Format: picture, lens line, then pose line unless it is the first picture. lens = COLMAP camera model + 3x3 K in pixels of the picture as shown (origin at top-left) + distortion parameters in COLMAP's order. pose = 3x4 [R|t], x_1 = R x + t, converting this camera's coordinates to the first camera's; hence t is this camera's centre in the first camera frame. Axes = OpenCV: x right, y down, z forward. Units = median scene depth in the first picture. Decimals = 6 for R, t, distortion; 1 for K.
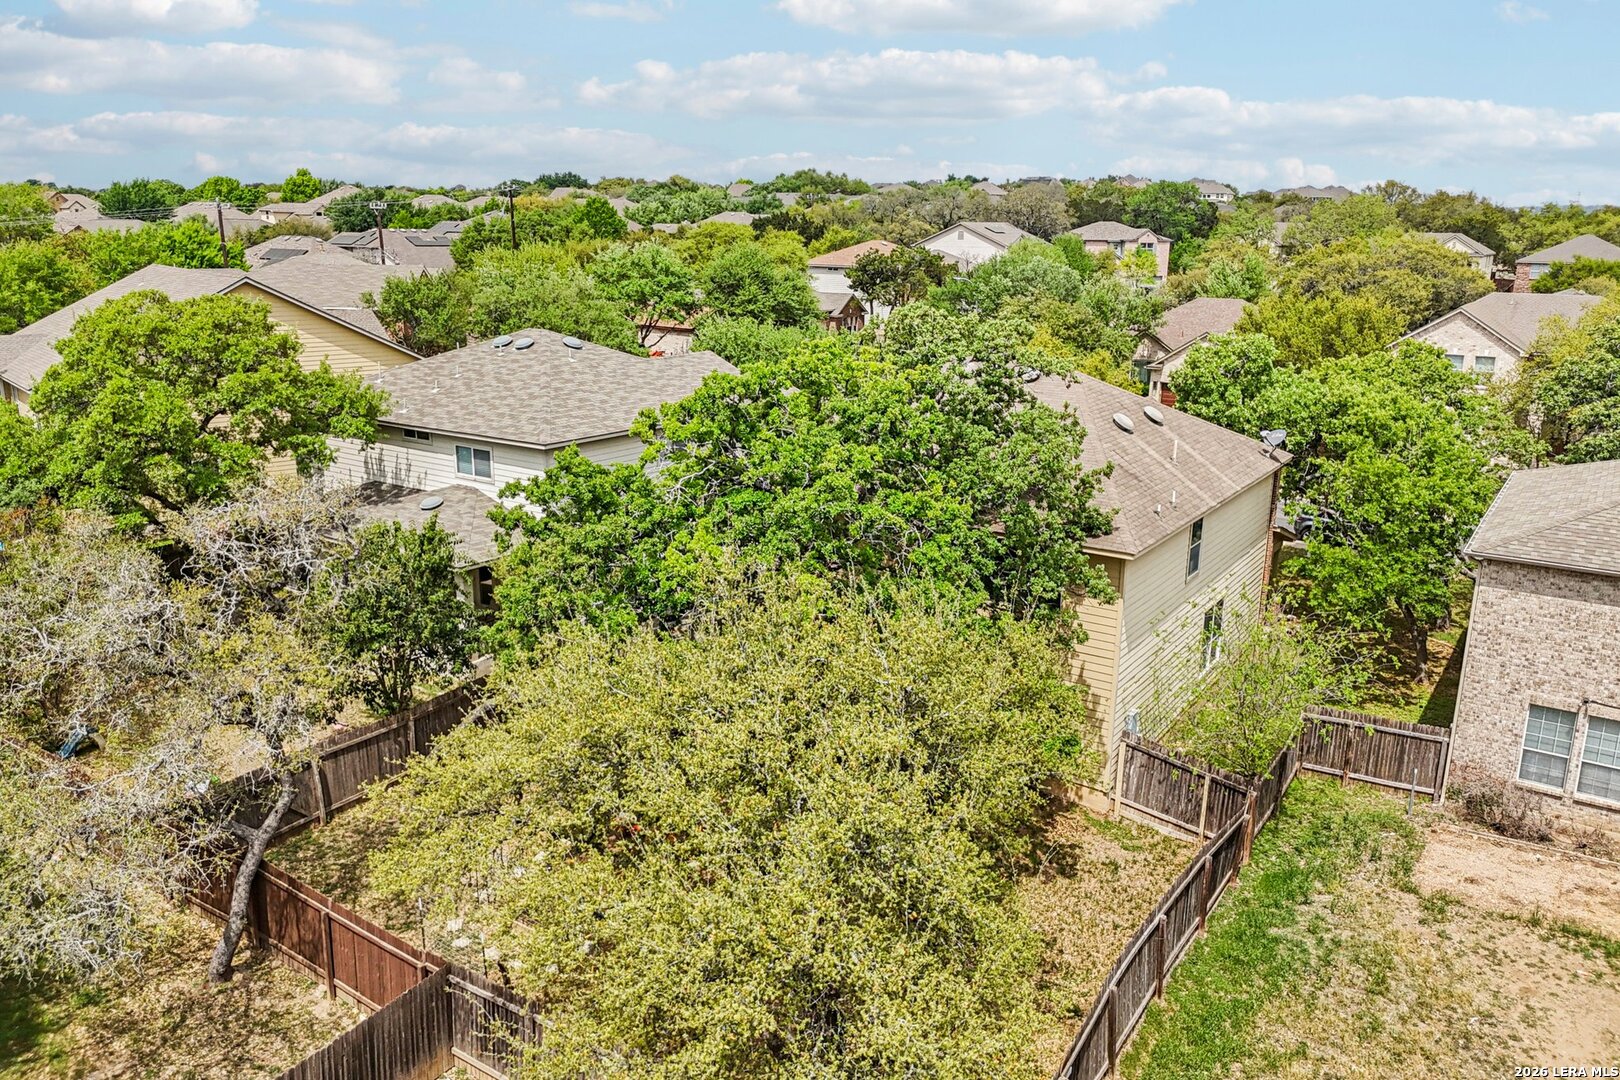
lens RADIAL K [[1135.1, 0, 810.0], [0, 1135.1, 540.0], [0, 0, 1]] dist [0.039272, -0.072969]
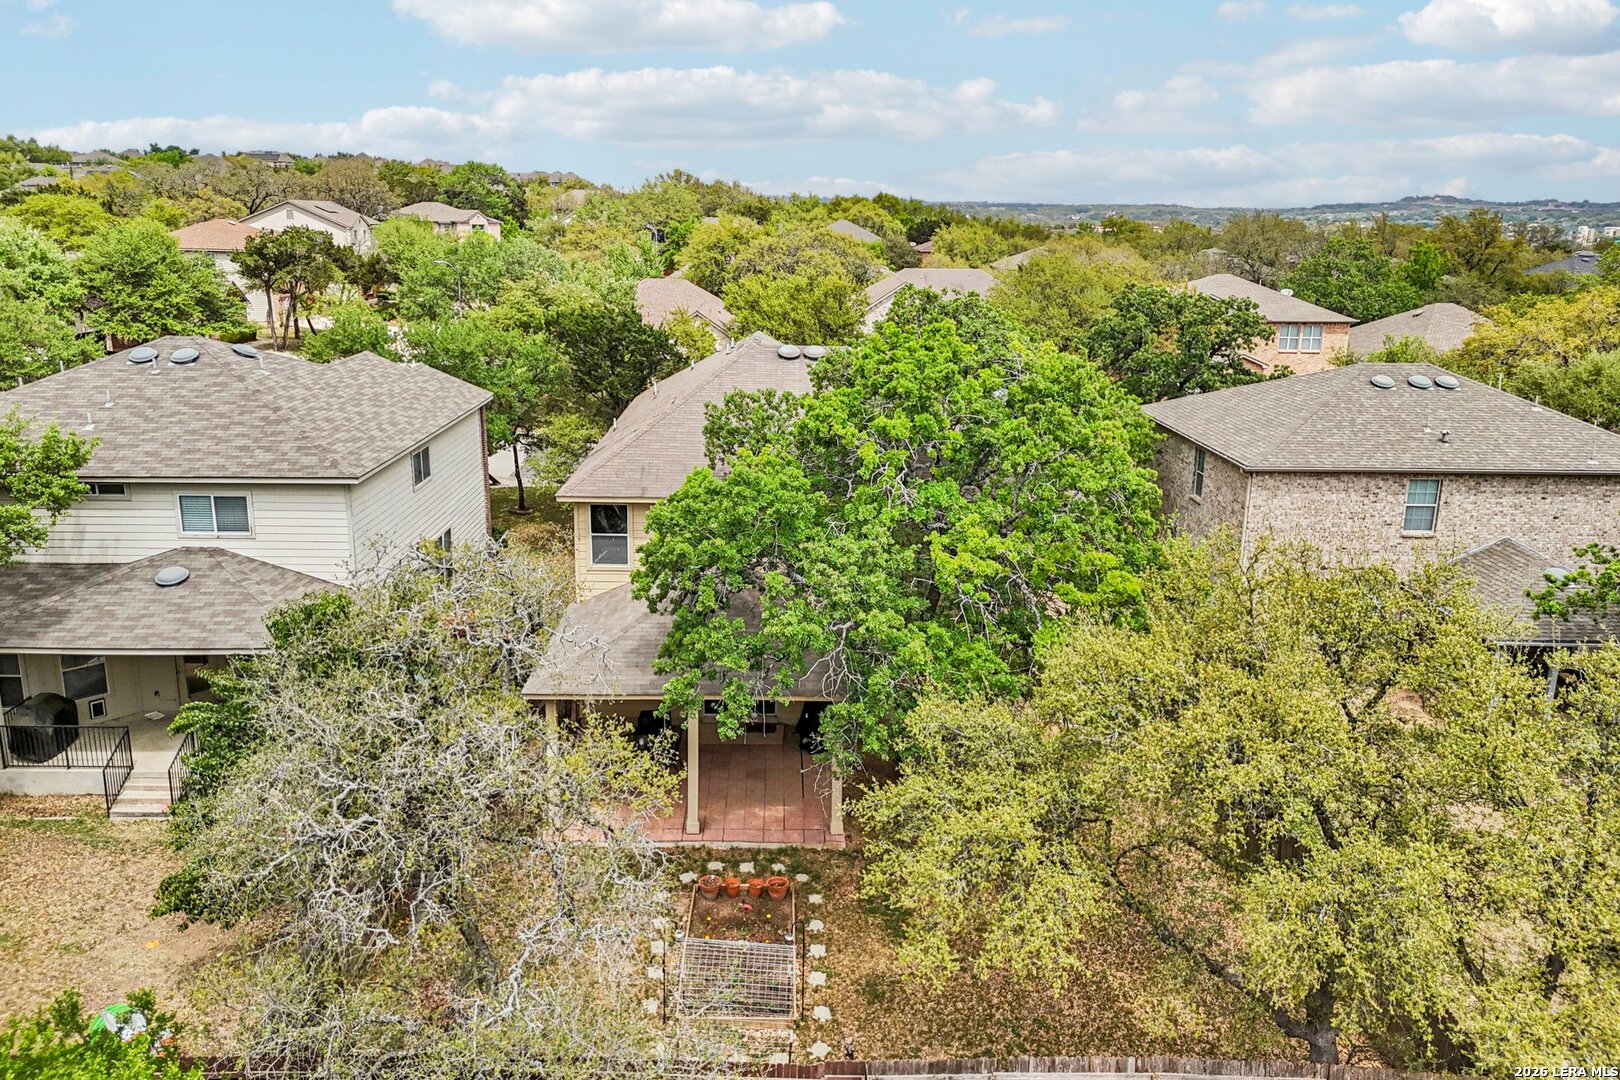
lens RADIAL K [[1135.1, 0, 810.0], [0, 1135.1, 540.0], [0, 0, 1]] dist [0.039272, -0.072969]
pose [[0.803346, -0.150920, 0.576072, -0.180912], [0.141801, 0.988008, 0.061095, -0.017819], [-0.578384, 0.032607, 0.815112, 0.064366]]
